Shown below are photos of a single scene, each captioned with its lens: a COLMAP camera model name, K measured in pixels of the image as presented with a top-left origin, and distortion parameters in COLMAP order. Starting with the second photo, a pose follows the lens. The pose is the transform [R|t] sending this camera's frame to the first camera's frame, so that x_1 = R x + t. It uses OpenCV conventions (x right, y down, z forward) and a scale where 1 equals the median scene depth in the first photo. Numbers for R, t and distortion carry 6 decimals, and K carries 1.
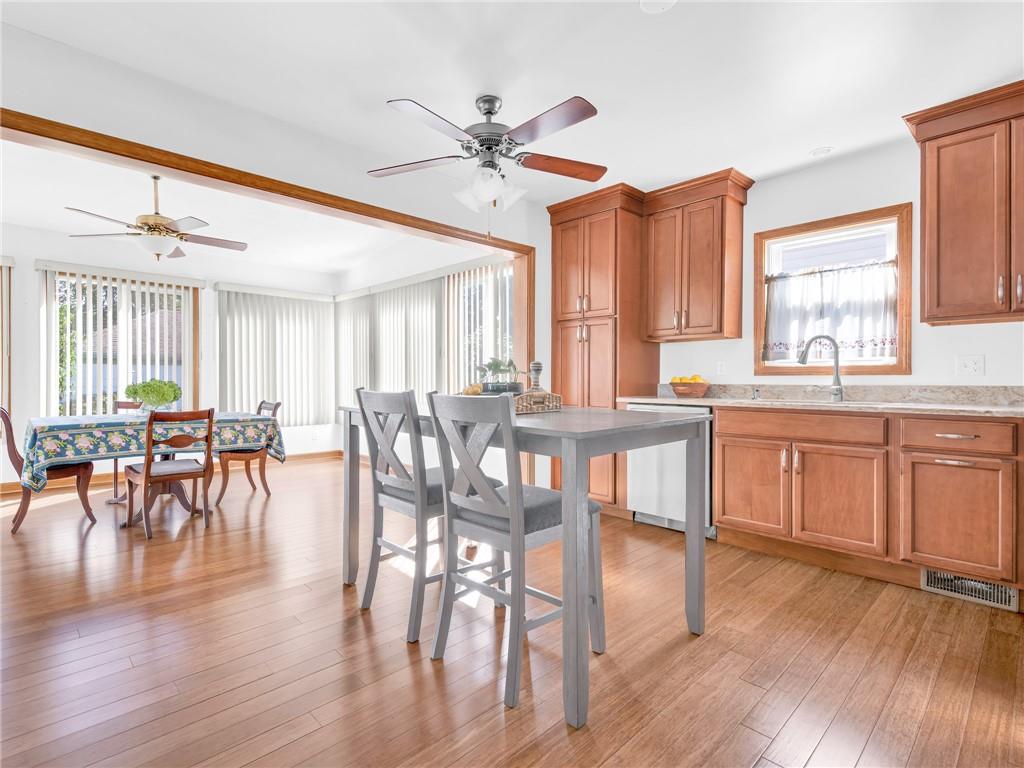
lens RADIAL K [[513.3, 0, 499.8], [0, 513.3, 380.2], [0, 0, 1]] dist [-0.003147, -0.002875]
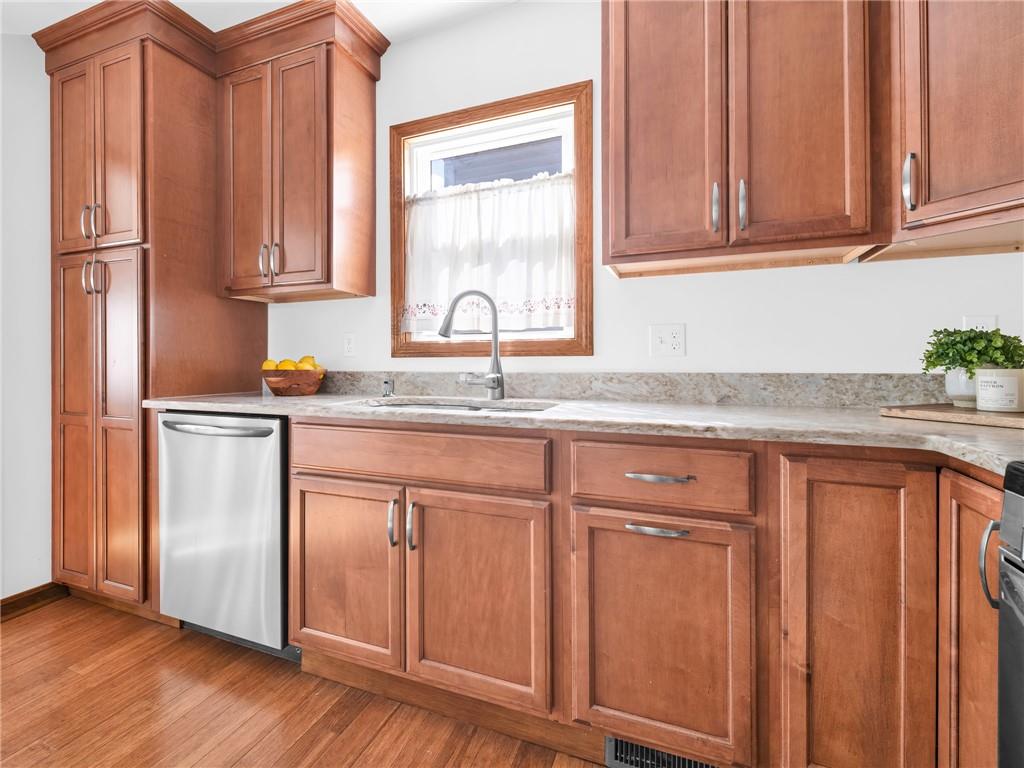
lens RADIAL K [[531.4, 0, 488.5], [0, 531.4, 358.8], [0, 0, 1]] dist [-0.001111, -0.002218]
pose [[0.896568, -0.003615, 0.442892, 0.413617], [0.006072, 0.999973, -0.004128, -0.004553], [-0.442865, 0.006390, 0.896566, 0.488572]]
